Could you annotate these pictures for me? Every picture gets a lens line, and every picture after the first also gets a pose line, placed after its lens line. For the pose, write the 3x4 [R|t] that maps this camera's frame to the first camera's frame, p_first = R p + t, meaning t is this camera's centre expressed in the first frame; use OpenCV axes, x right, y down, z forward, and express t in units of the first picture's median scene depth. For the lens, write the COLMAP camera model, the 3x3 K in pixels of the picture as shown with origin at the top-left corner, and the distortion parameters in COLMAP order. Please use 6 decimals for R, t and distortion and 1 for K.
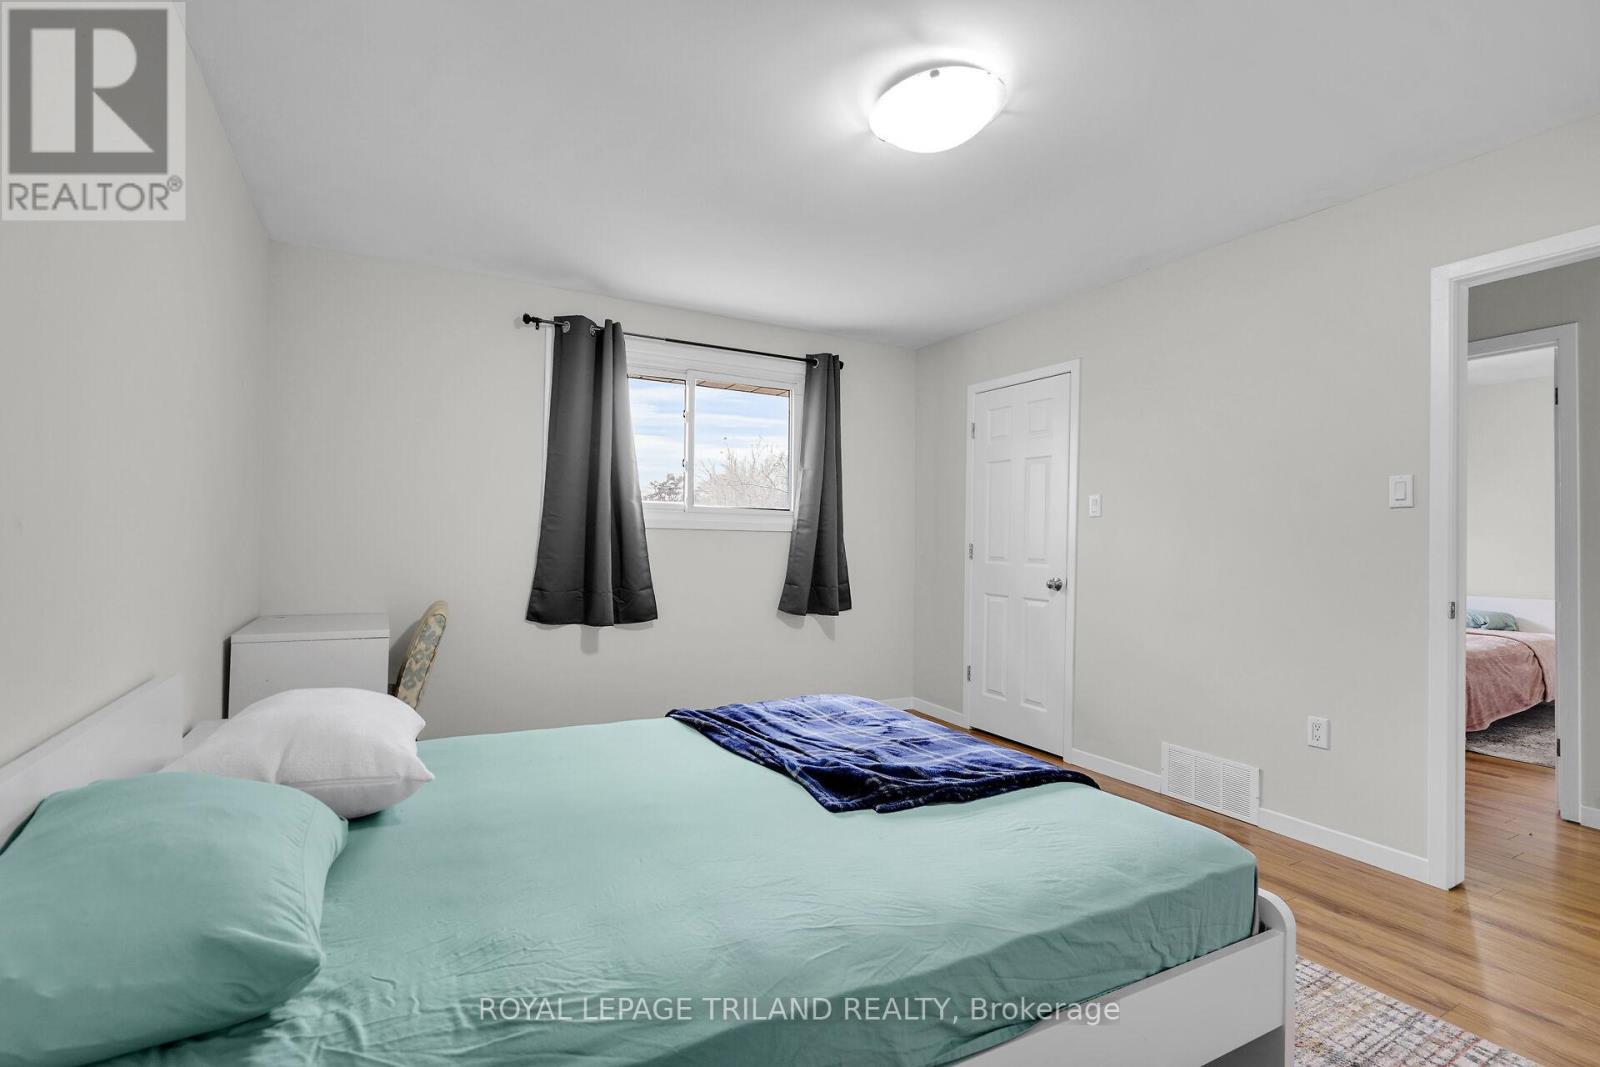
lens RADIAL K [[733.7, 0, 797.5], [0, 733.7, 537.4], [0, 0, 1]] dist [-0.005796, 0.003823]
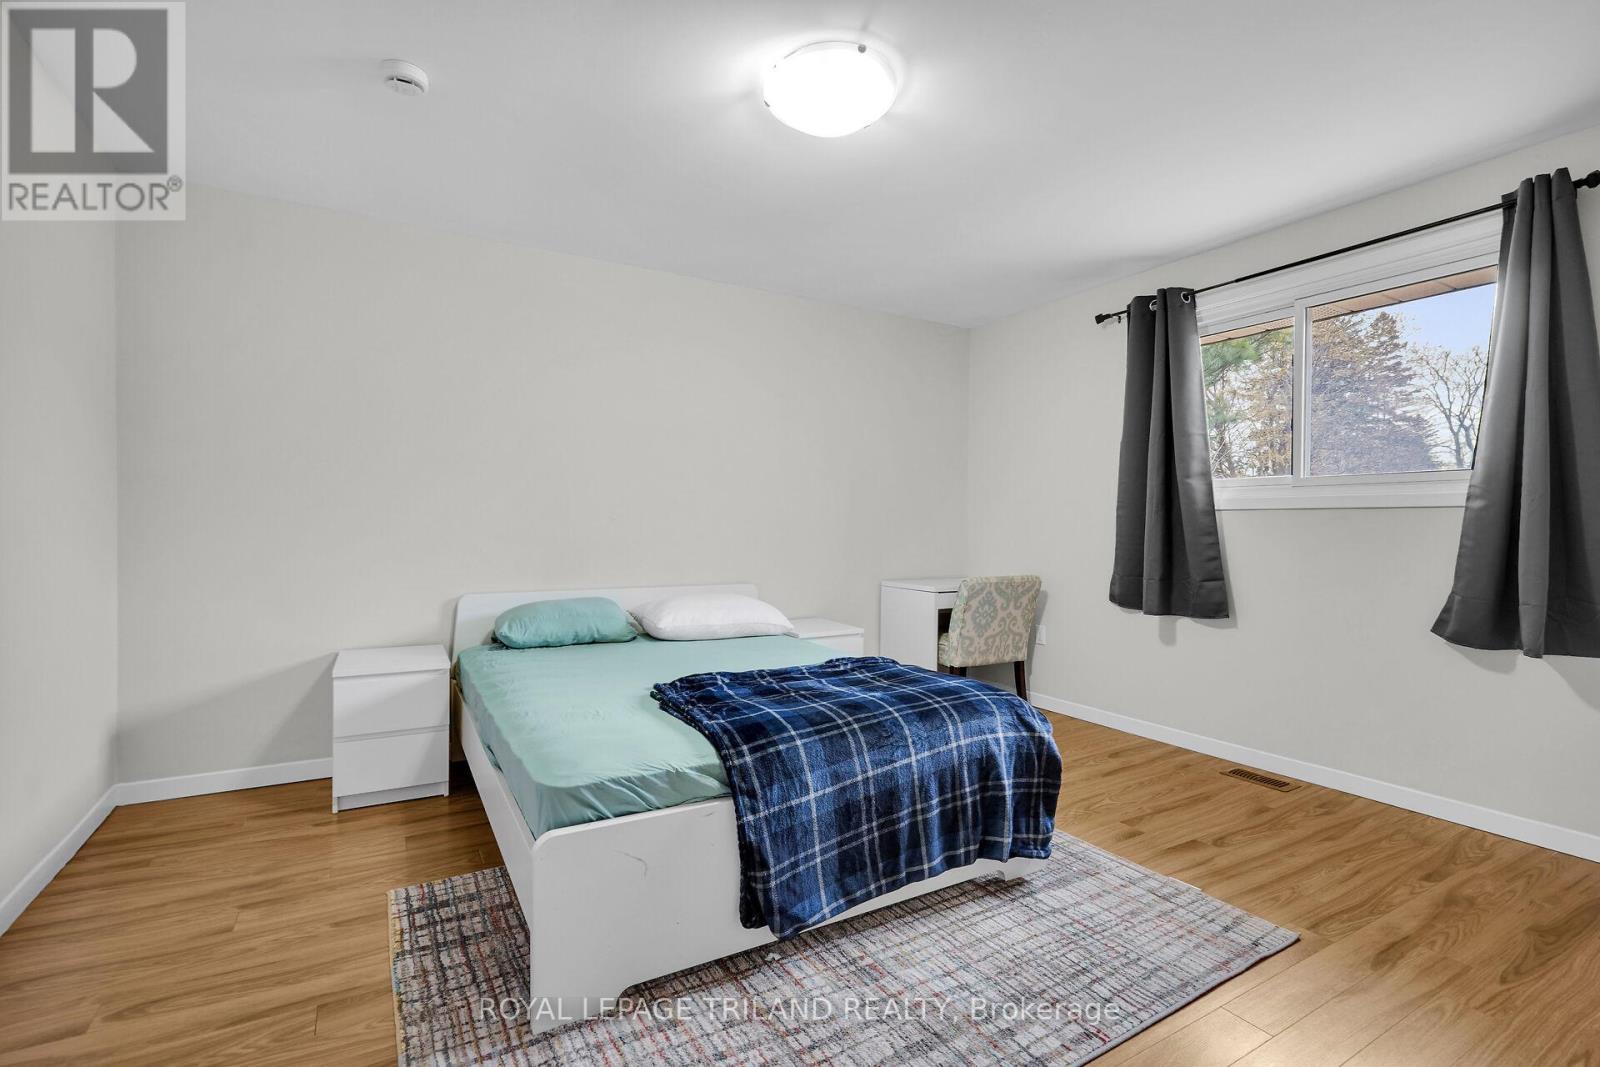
lens RADIAL K [[733.7, 0, 797.5], [0, 733.7, 537.4], [0, 0, 1]] dist [-0.005796, 0.003823]
pose [[0.034668, 0.000695, -0.999399, 0.641367], [0.005032, 0.999987, 0.000870, 0.016390], [0.999386, -0.005059, 0.034664, 0.488796]]
